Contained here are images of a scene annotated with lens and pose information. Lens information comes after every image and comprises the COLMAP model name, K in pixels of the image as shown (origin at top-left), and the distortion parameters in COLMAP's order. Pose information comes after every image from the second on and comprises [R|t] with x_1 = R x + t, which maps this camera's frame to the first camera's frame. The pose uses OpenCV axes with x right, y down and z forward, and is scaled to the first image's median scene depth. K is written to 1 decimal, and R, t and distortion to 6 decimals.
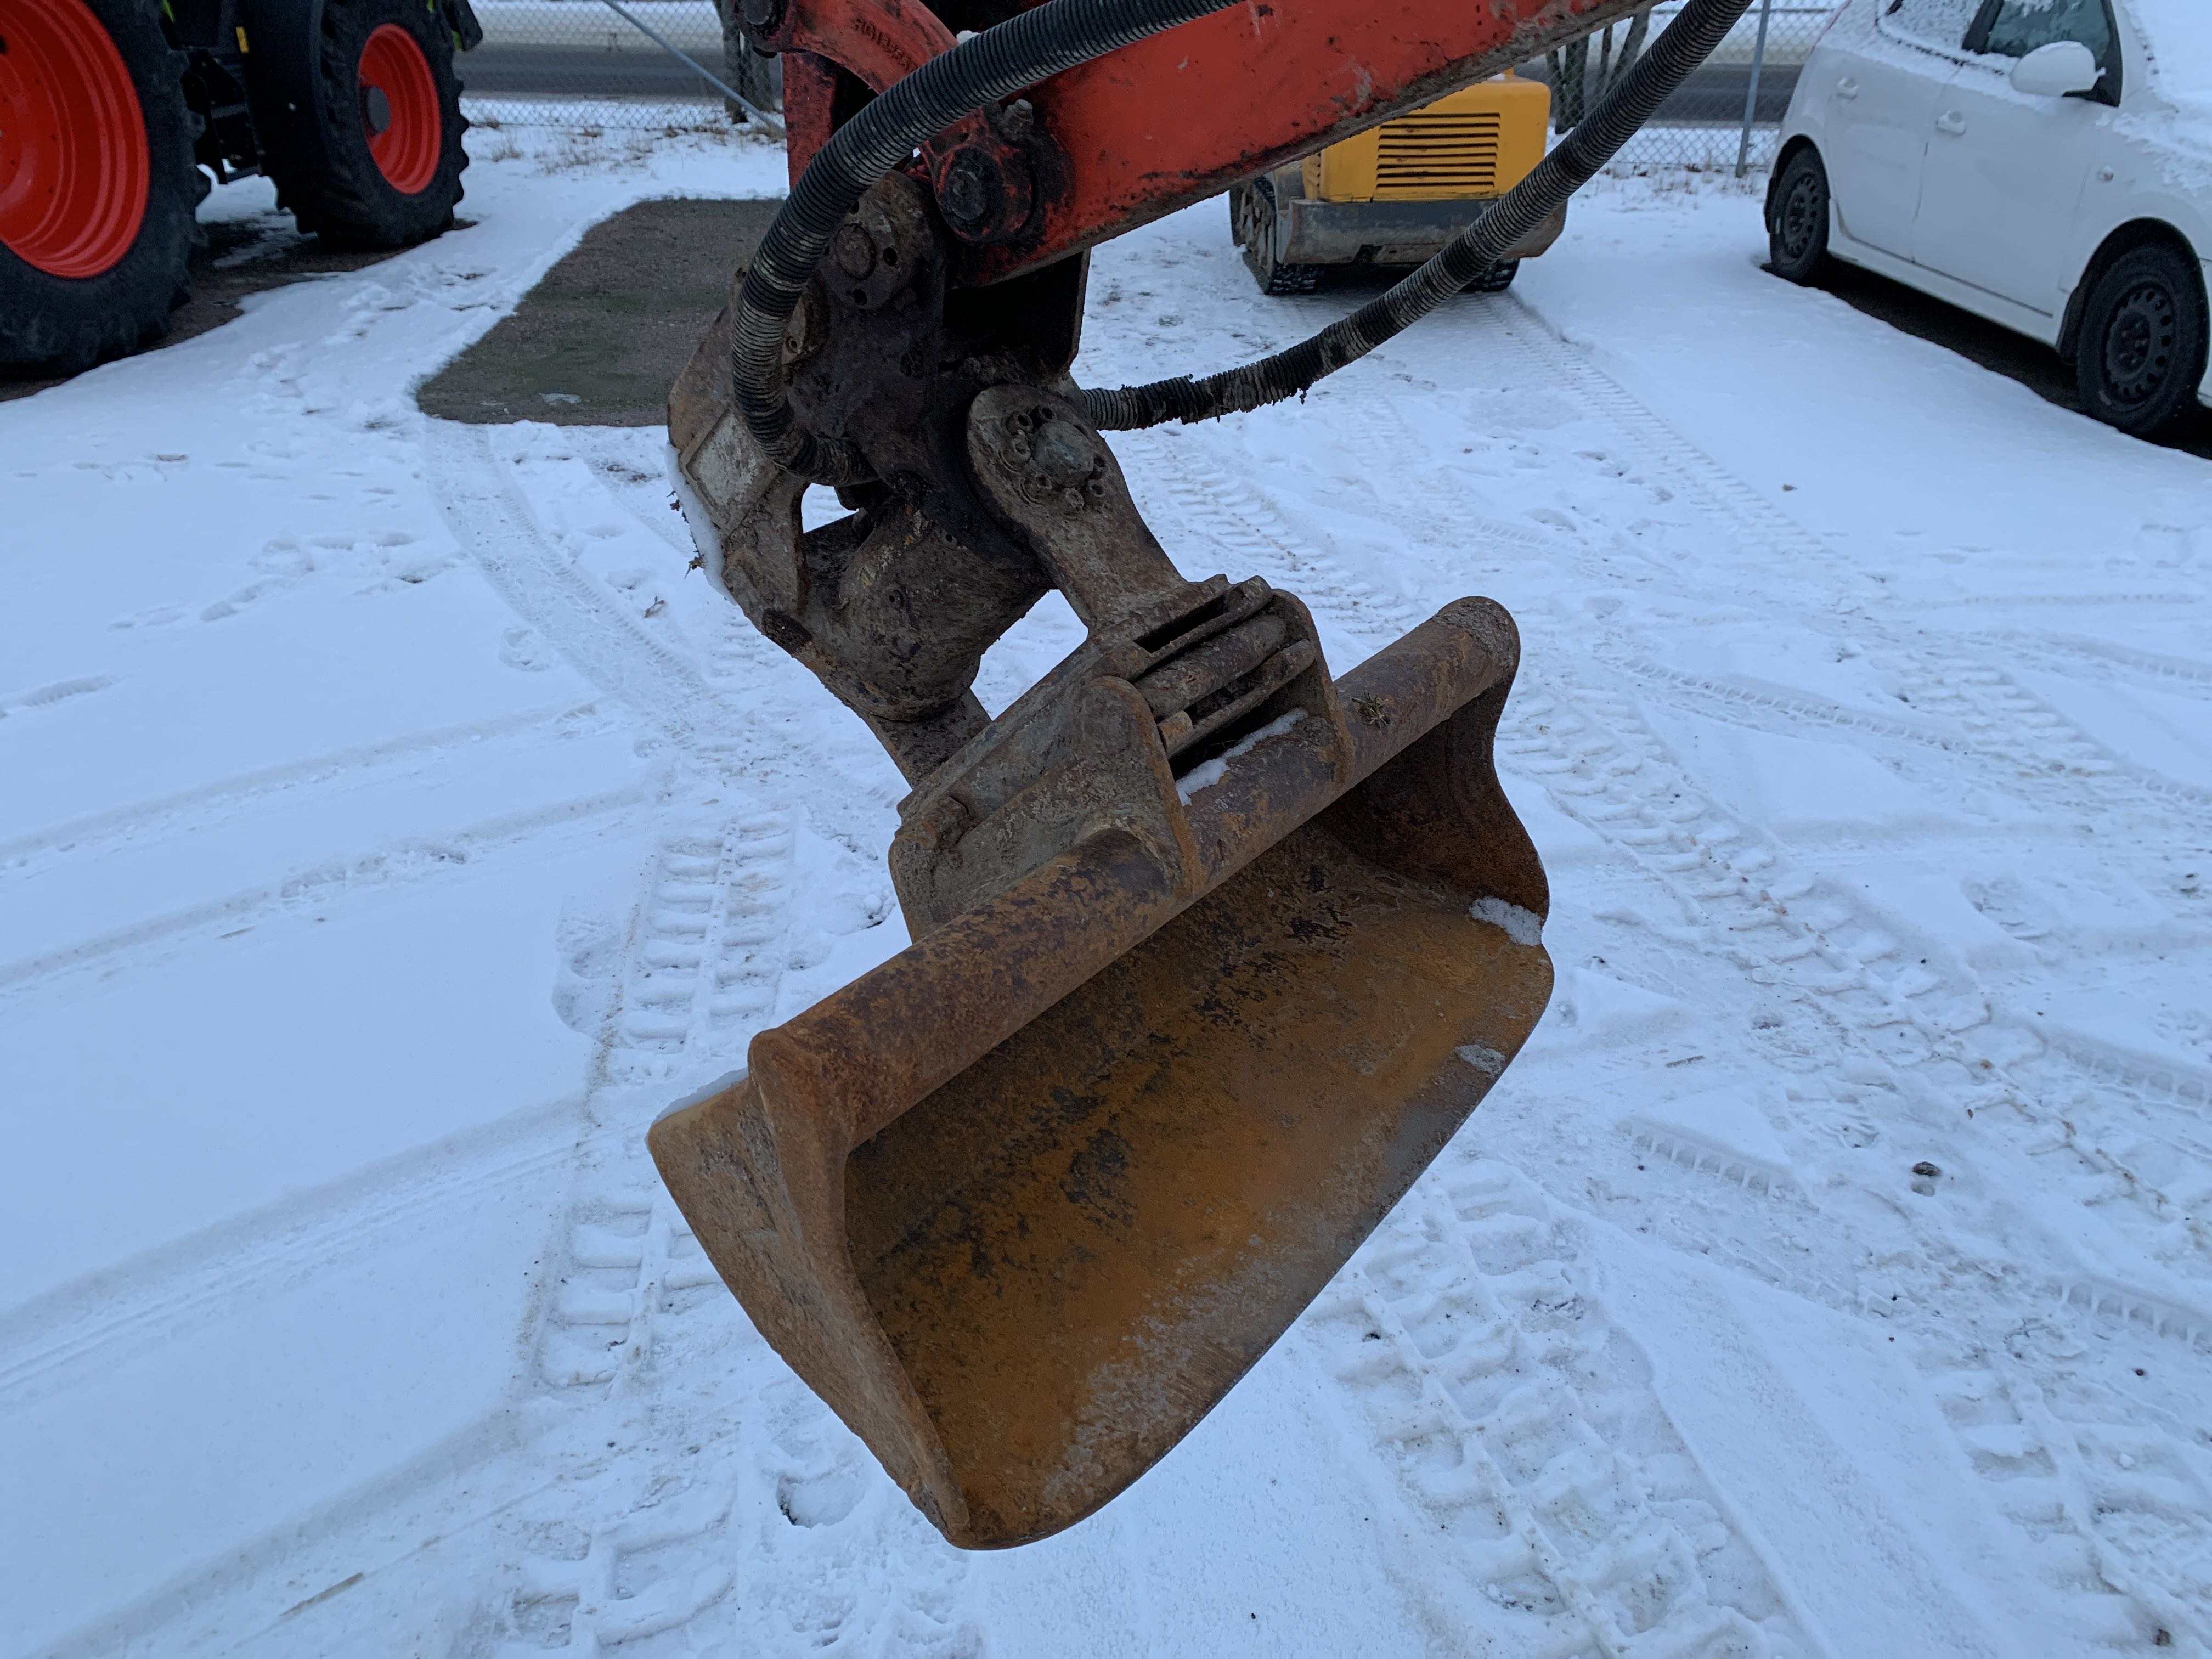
lens RADIAL K [[1634.8, 0, 1095.7], [0, 1634.8, 830.8], [0, 0, 1]] dist [0.068741, -0.093898]
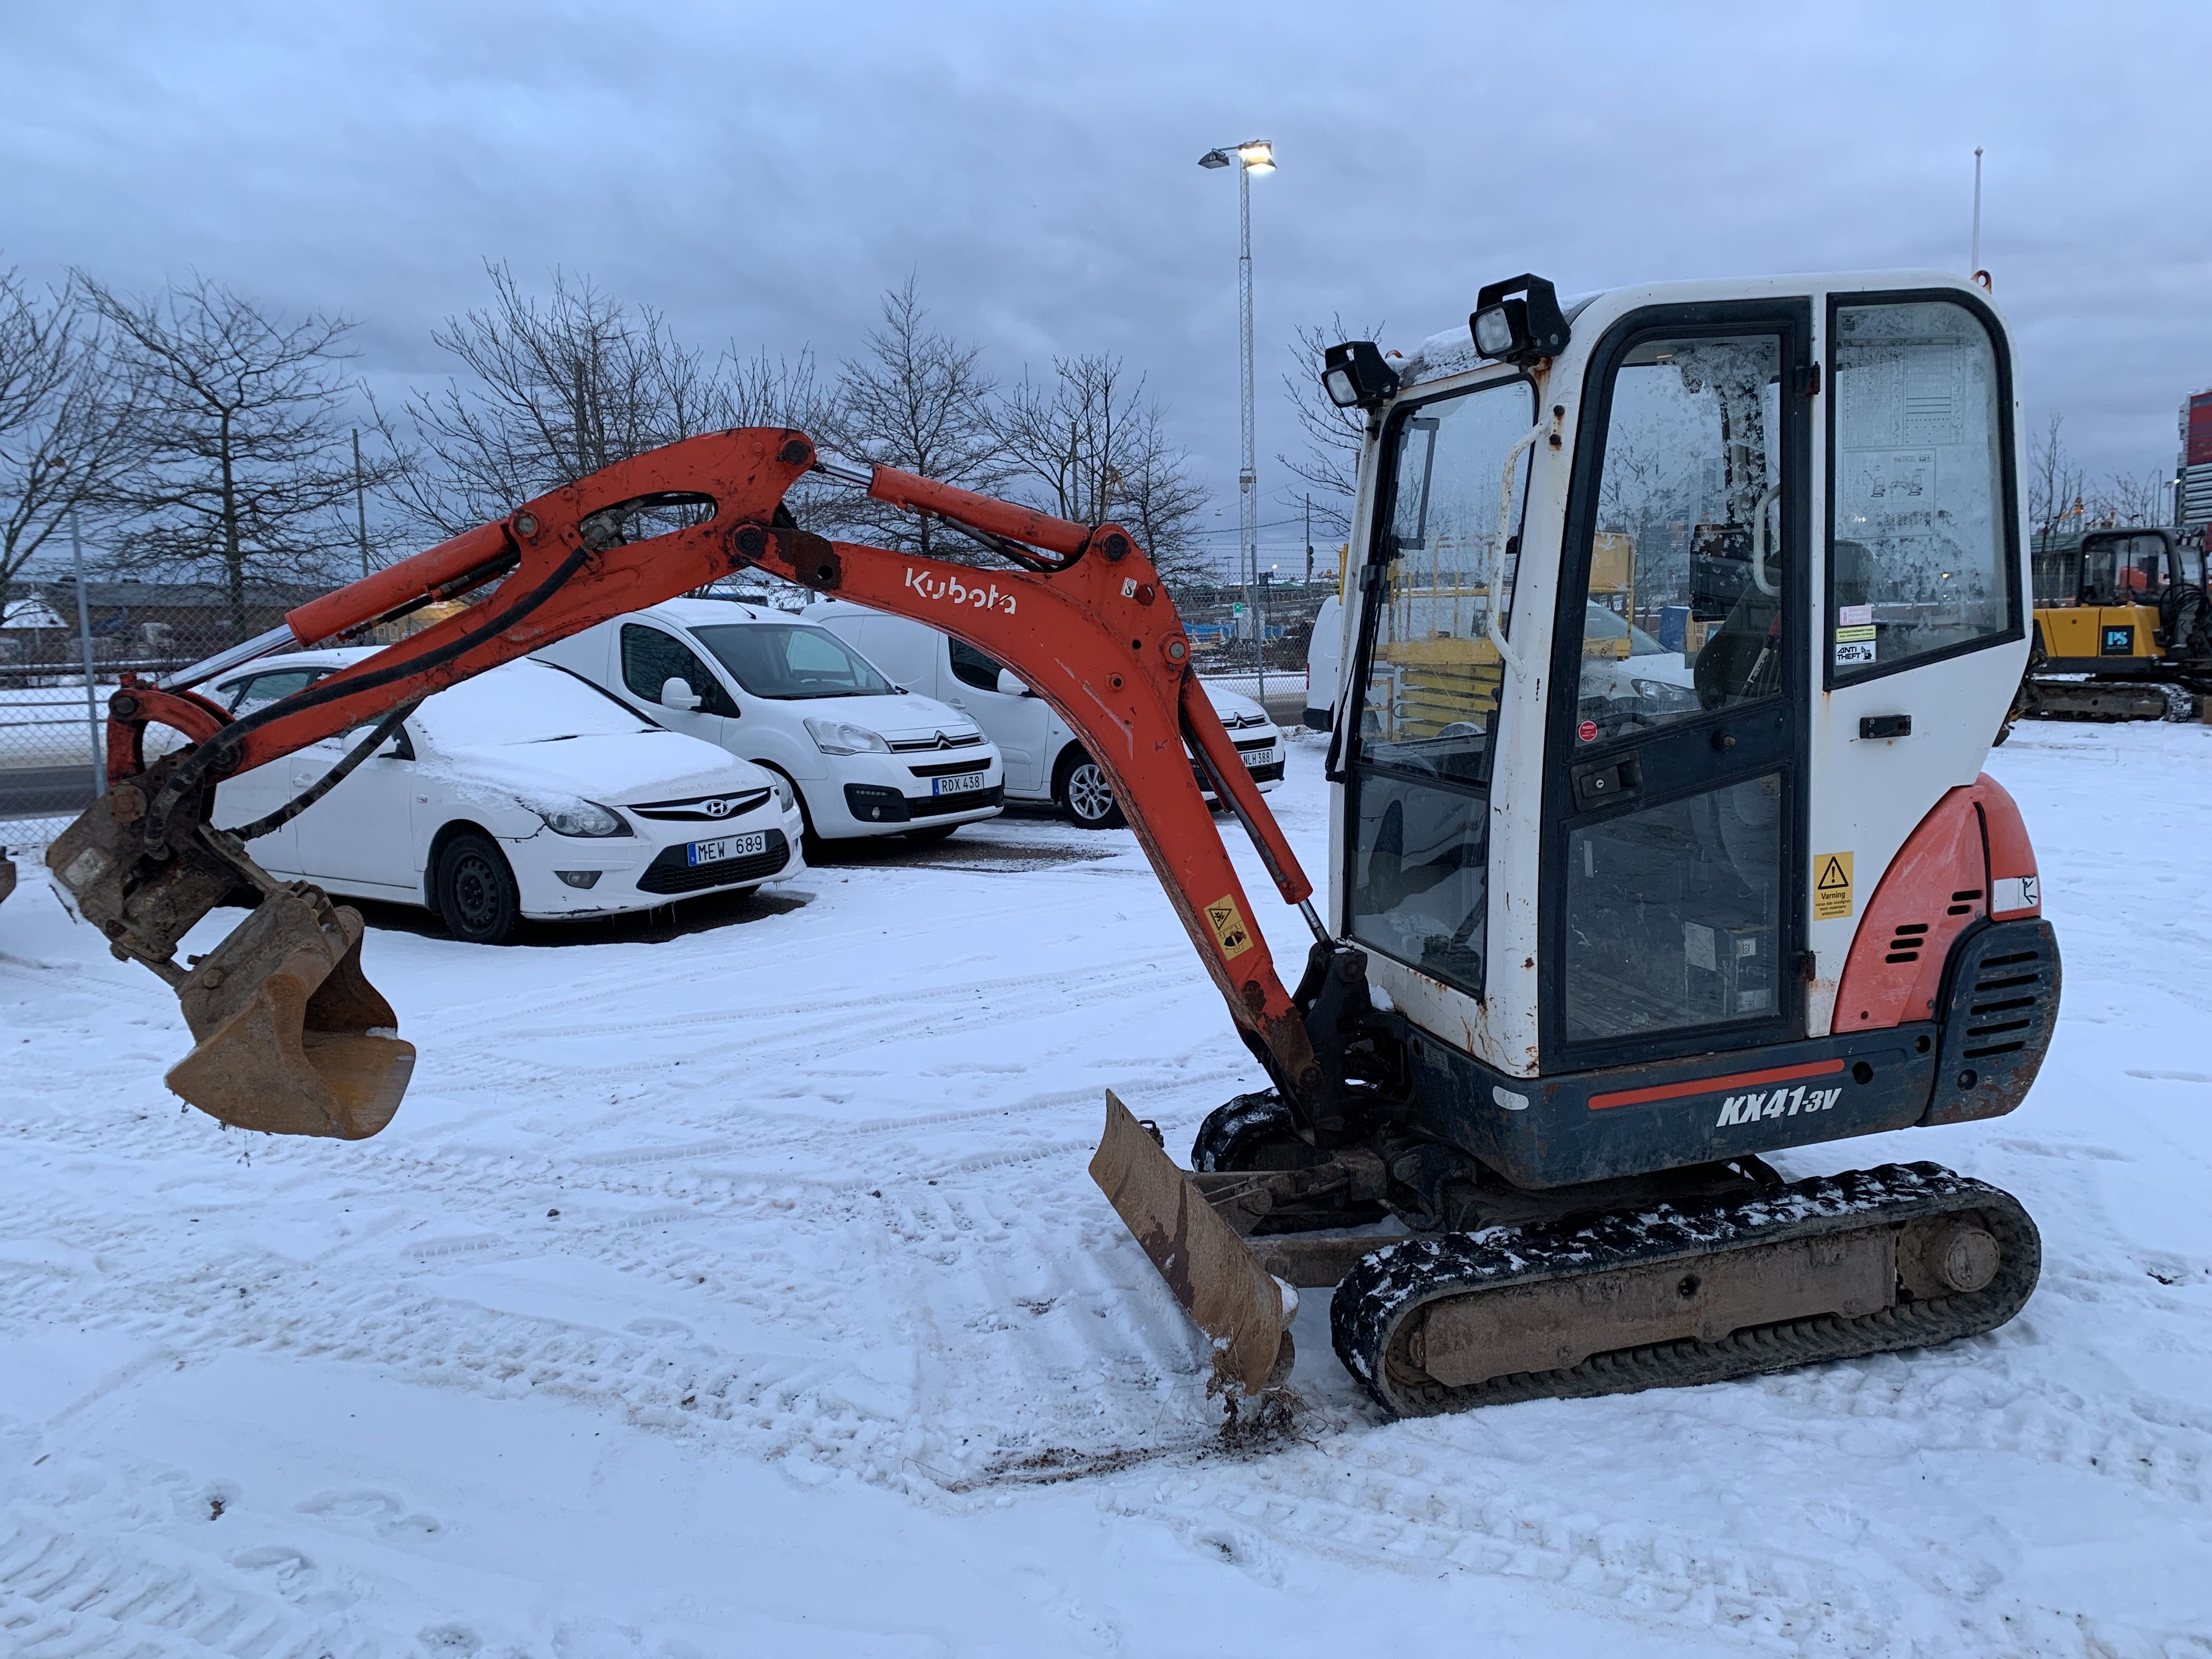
lens RADIAL K [[1634.8, 0, 1095.7], [0, 1634.8, 830.8], [0, 0, 1]] dist [0.068741, -0.093898]
pose [[0.584309, -0.100933, 0.805230, -0.683737], [0.402134, 0.897860, -0.179262, 0.411168], [-0.704891, 0.428555, 0.565216, -0.803318]]
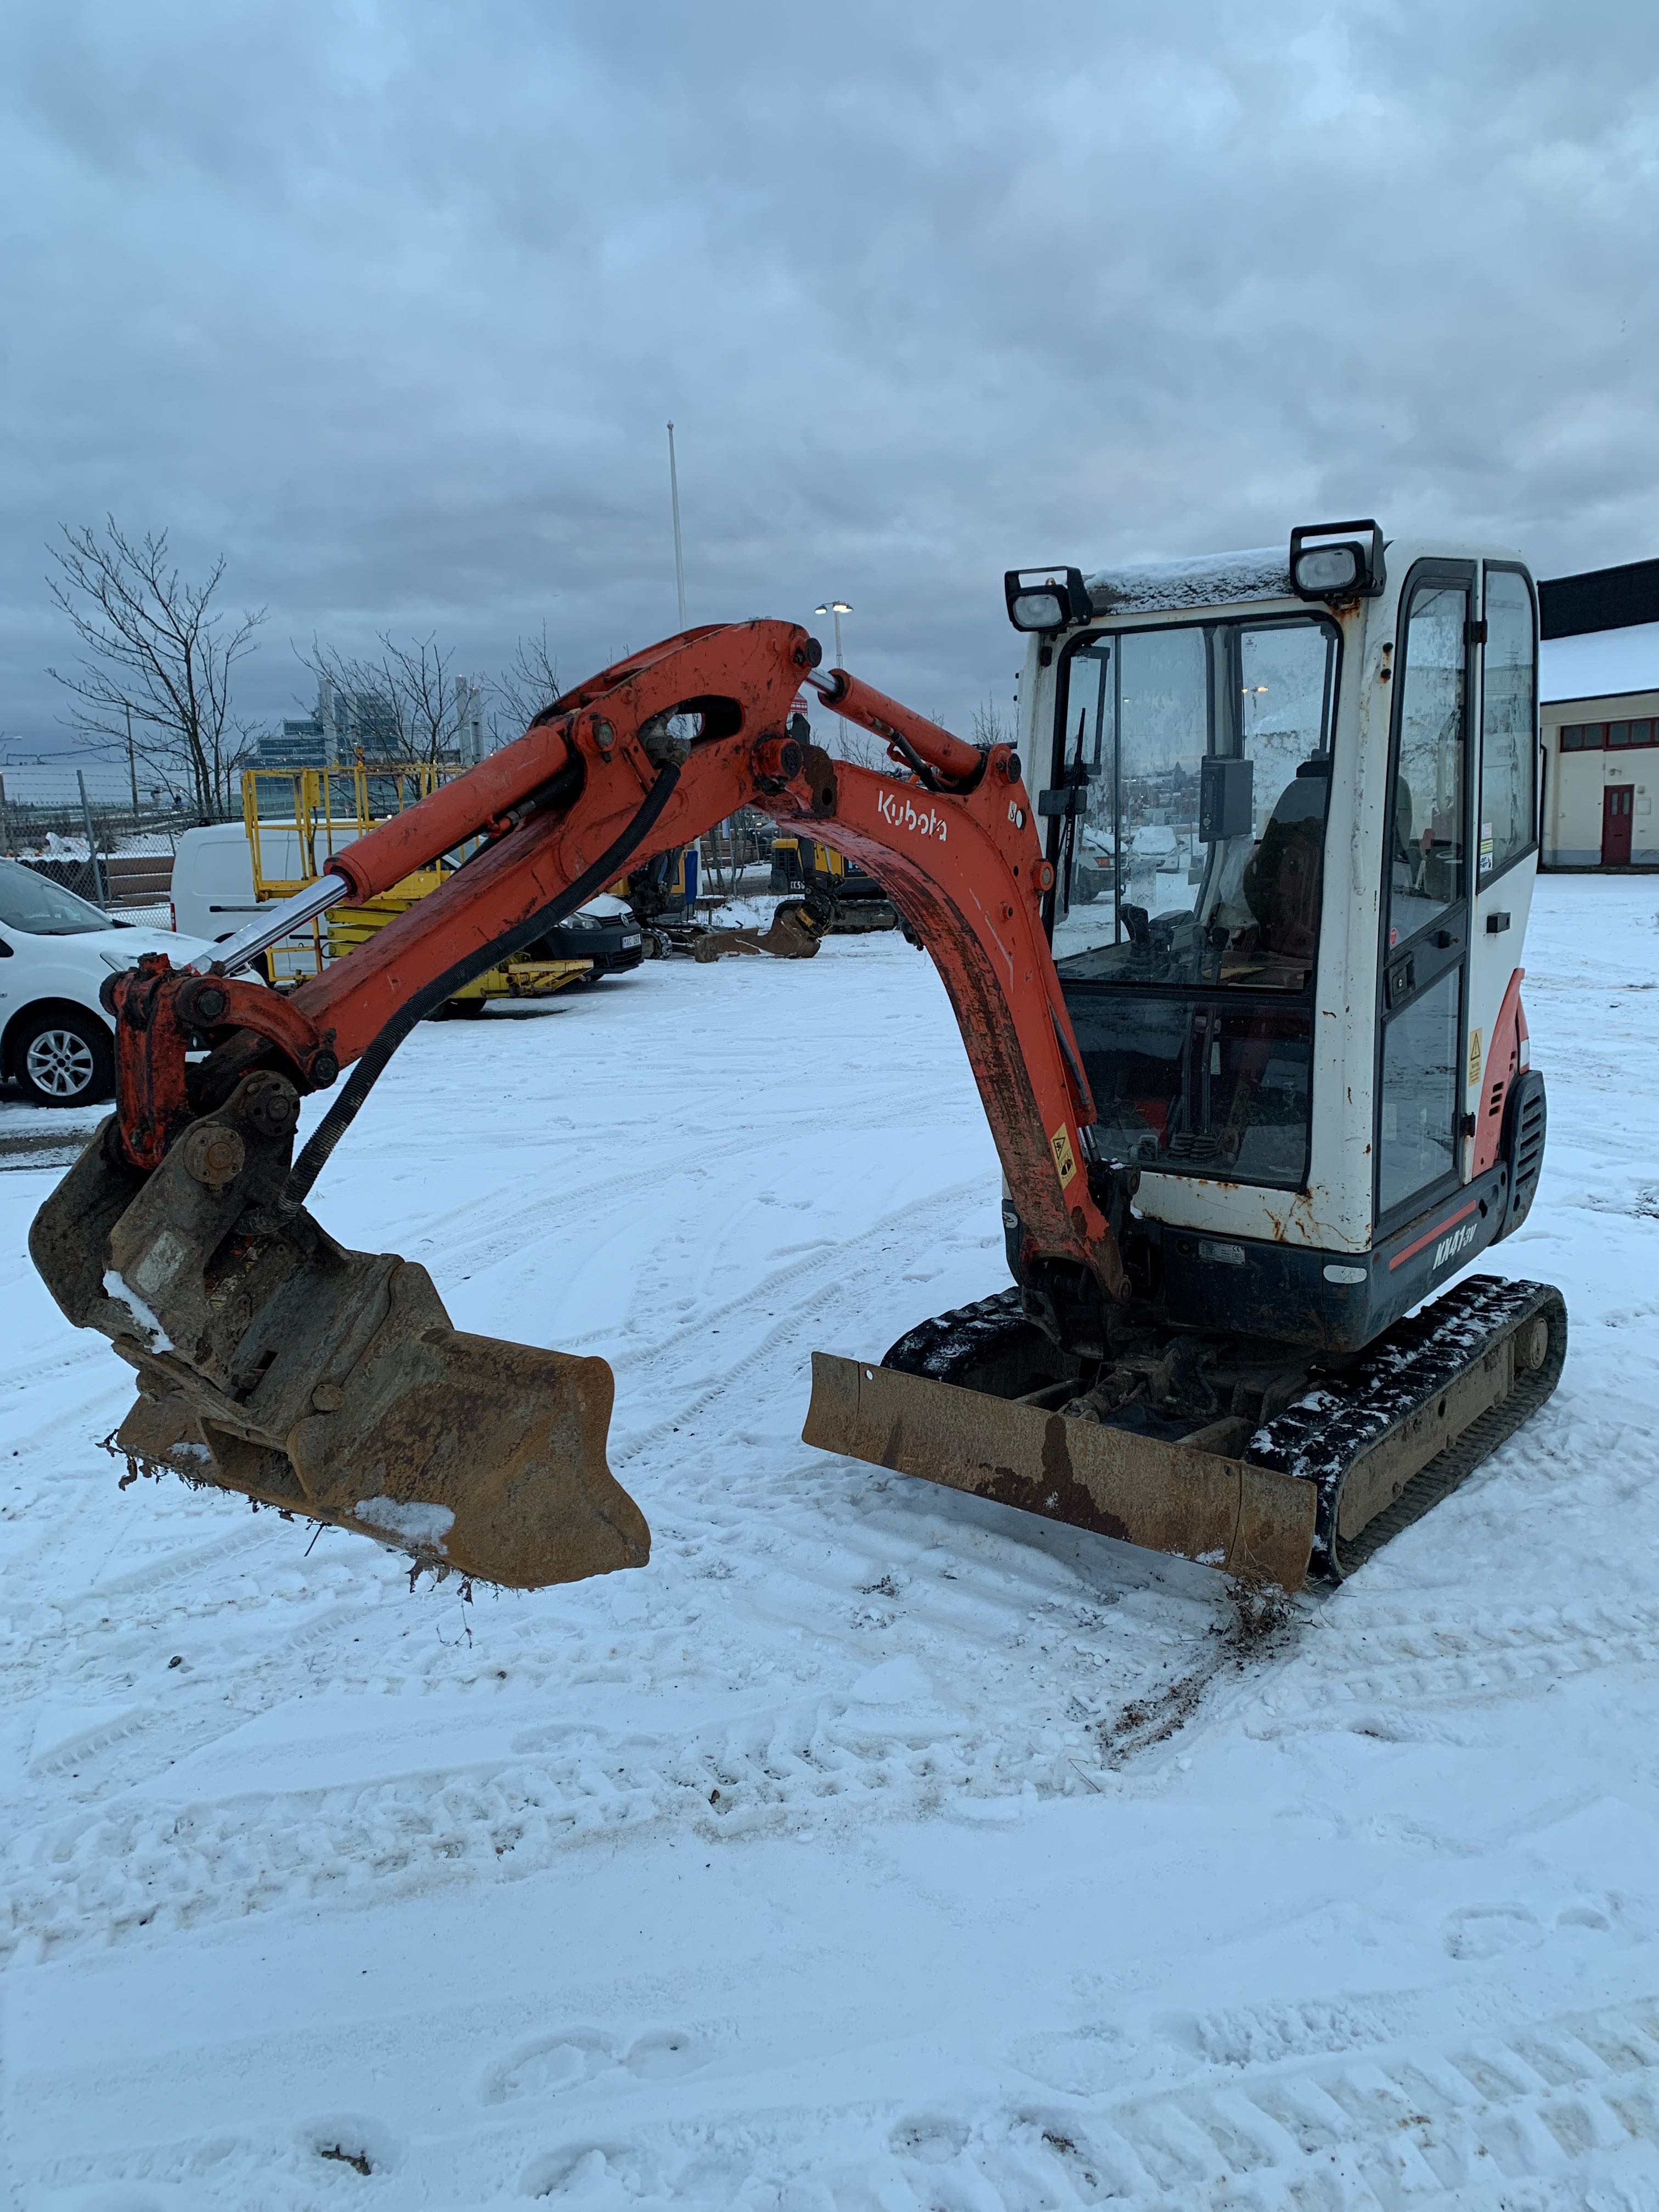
lens RADIAL K [[1634.8, 0, 835.8], [0, 1634.8, 1109.8], [0, 0, 1]] dist [0.068741, -0.093898]
pose [[0.010106, -0.157994, 0.987388, -0.896989], [0.514669, 0.847426, 0.130330, -0.107907], [-0.857330, 0.506861, 0.089879, 0.091959]]
